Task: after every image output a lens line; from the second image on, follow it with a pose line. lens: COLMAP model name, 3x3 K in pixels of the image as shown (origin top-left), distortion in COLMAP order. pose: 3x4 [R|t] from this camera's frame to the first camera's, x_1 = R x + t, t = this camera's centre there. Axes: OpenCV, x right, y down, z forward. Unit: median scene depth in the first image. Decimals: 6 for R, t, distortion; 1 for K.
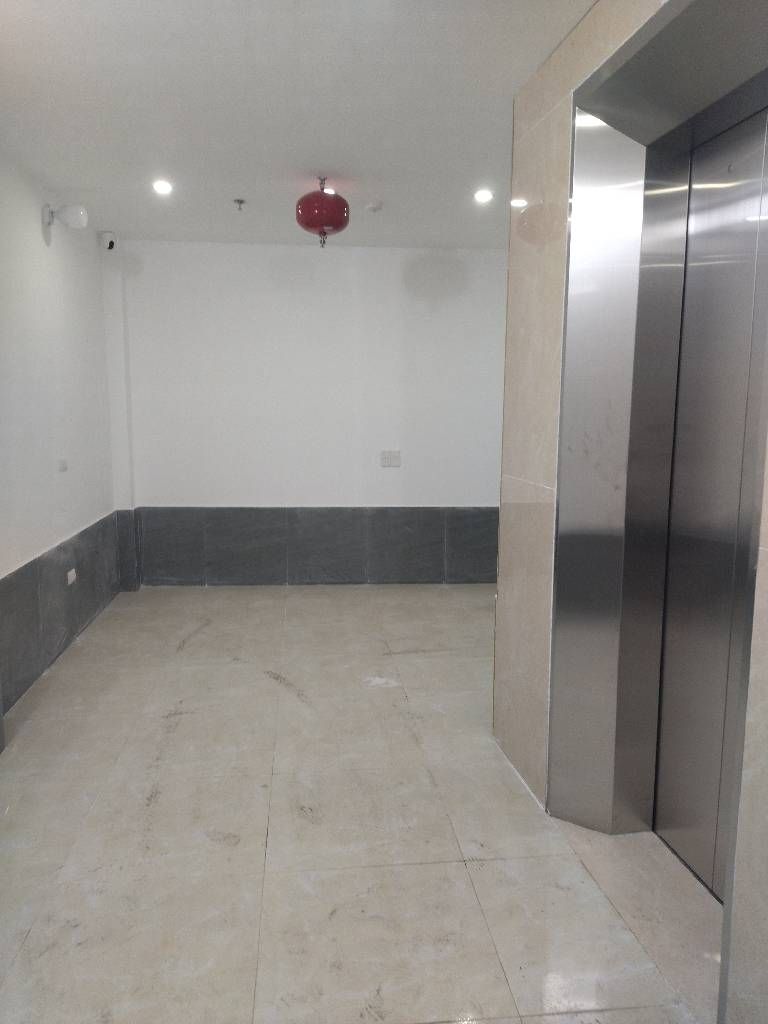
lens RADIAL K [[776.2, 0, 389.0], [0, 776.2, 516.5], [0, 0, 1]] dist [0.083756, -0.180327]
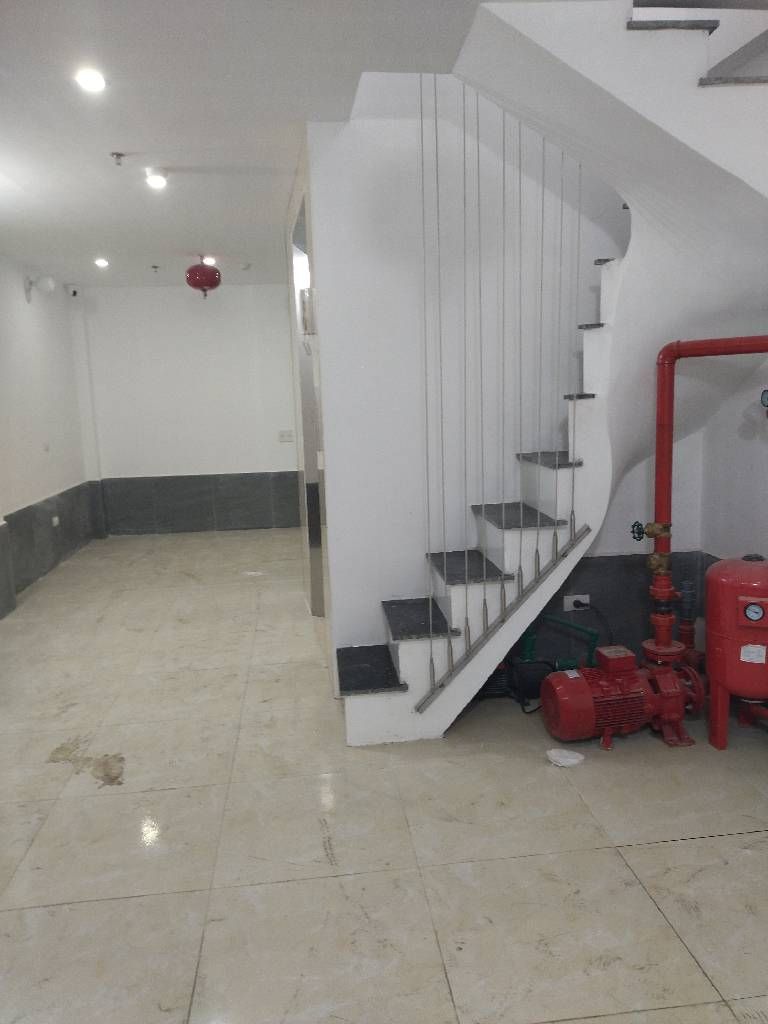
lens RADIAL K [[776.2, 0, 389.0], [0, 776.2, 516.5], [0, 0, 1]] dist [0.083756, -0.180327]
pose [[0.999138, -0.041515, -0.000307, 0.237480], [0.041516, 0.999075, 0.011246, 0.078863], [-0.000160, -0.011250, 0.999937, -0.508677]]
